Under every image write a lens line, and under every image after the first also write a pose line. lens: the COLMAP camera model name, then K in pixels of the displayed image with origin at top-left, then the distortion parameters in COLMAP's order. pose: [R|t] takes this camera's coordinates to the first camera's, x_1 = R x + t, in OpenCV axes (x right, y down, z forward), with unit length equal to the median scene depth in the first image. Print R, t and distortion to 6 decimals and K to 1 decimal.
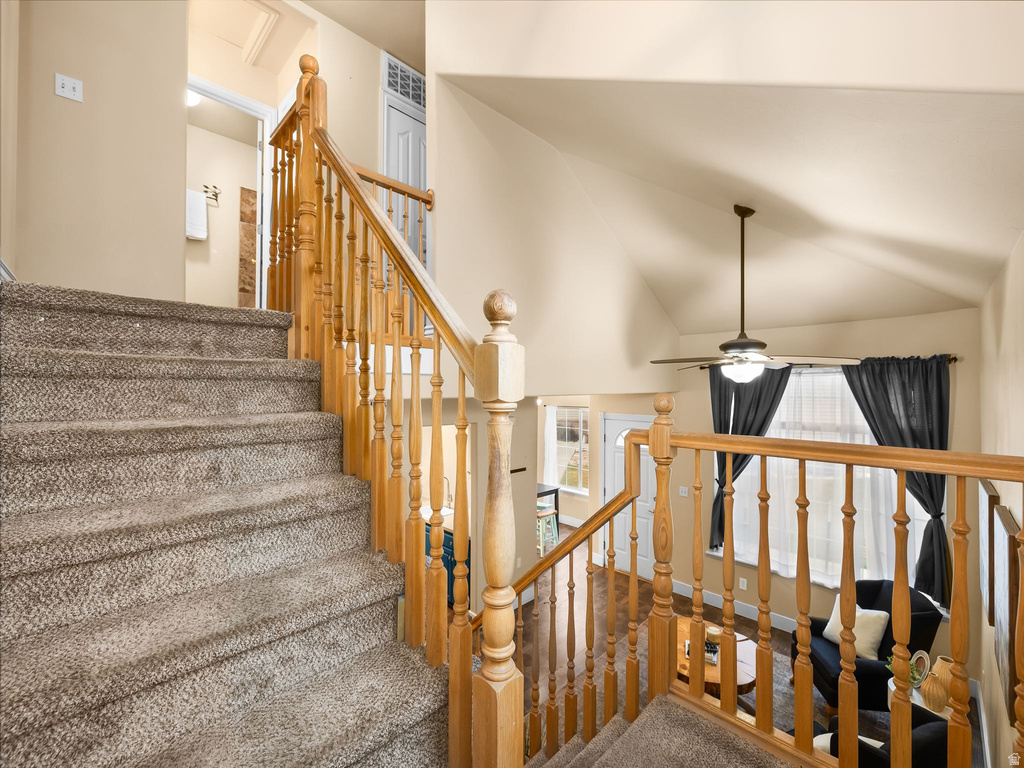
lens RADIAL K [[431.6, 0, 508.5], [0, 431.6, 381.3], [0, 0, 1]] dist [-0.009832, 0.000066]
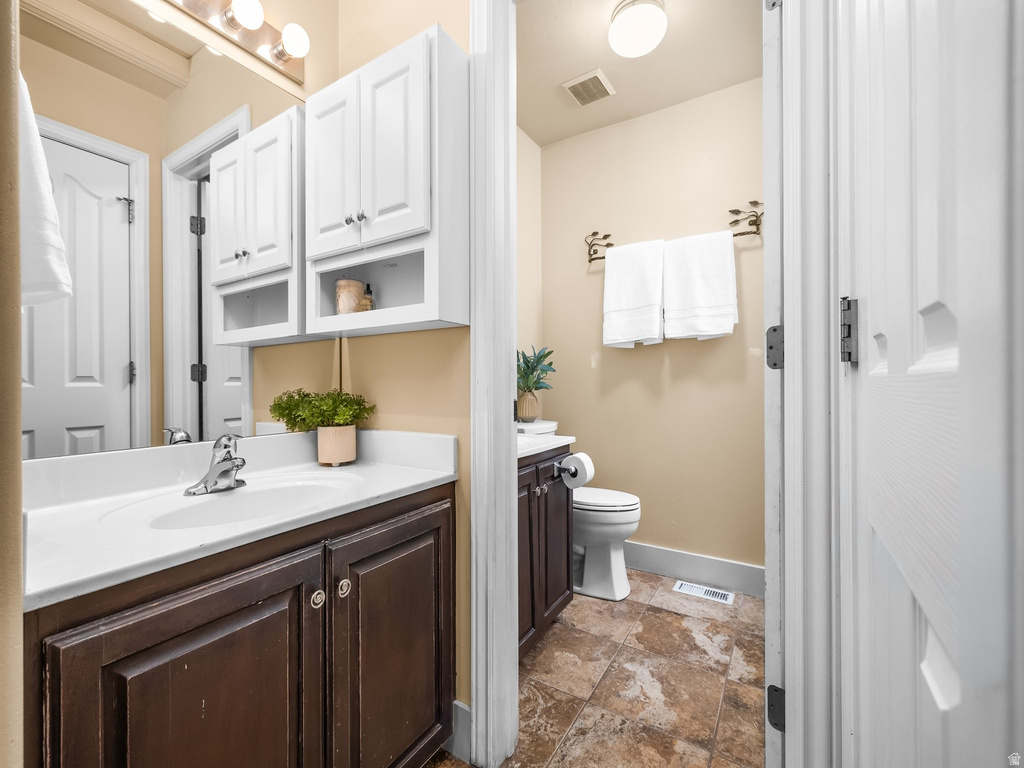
lens RADIAL K [[431.6, 0, 509.3], [0, 431.6, 380.3], [0, 0, 1]] dist [-0.009832, 0.000066]
pose [[0.208453, -0.004414, -0.978023, -0.304858], [0.012035, 0.999926, -0.001948, -0.268438], [0.977958, -0.011364, 0.208490, 0.646014]]
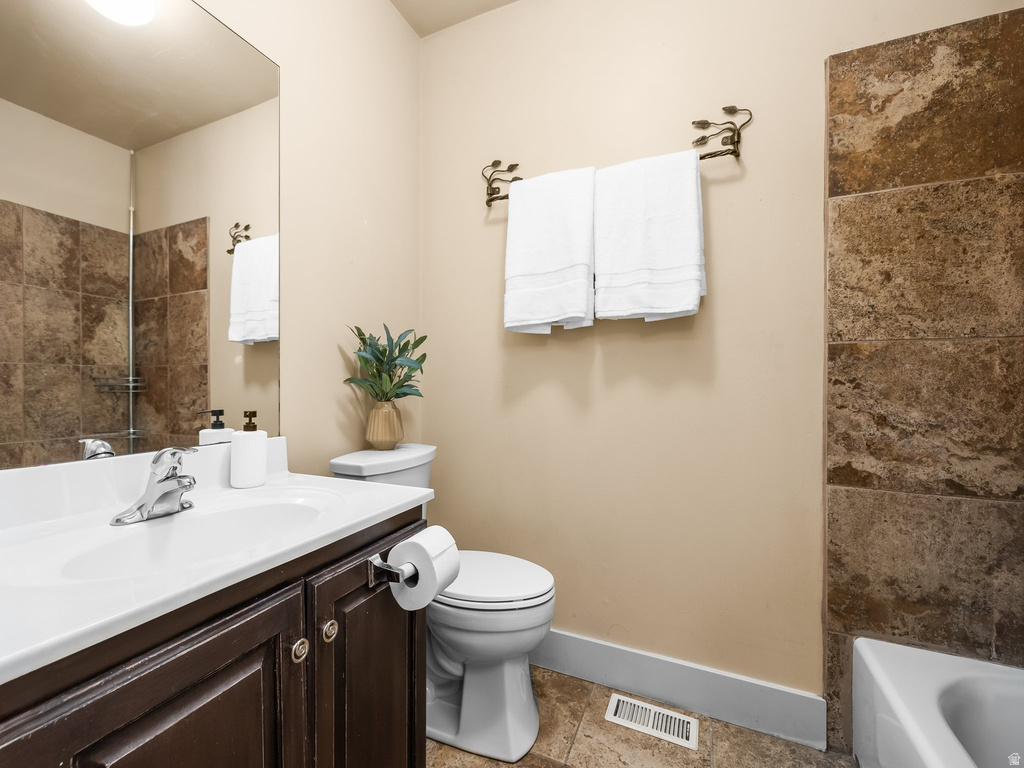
lens RADIAL K [[431.6, 0, 507.7], [0, 431.6, 382.8], [0, 0, 1]] dist [-0.009832, 0.000066]
pose [[0.347724, 0.001784, -0.937595, -0.459497], [0.006324, 0.999971, 0.004248, -0.269640], [0.937576, -0.007407, 0.347702, 0.742586]]
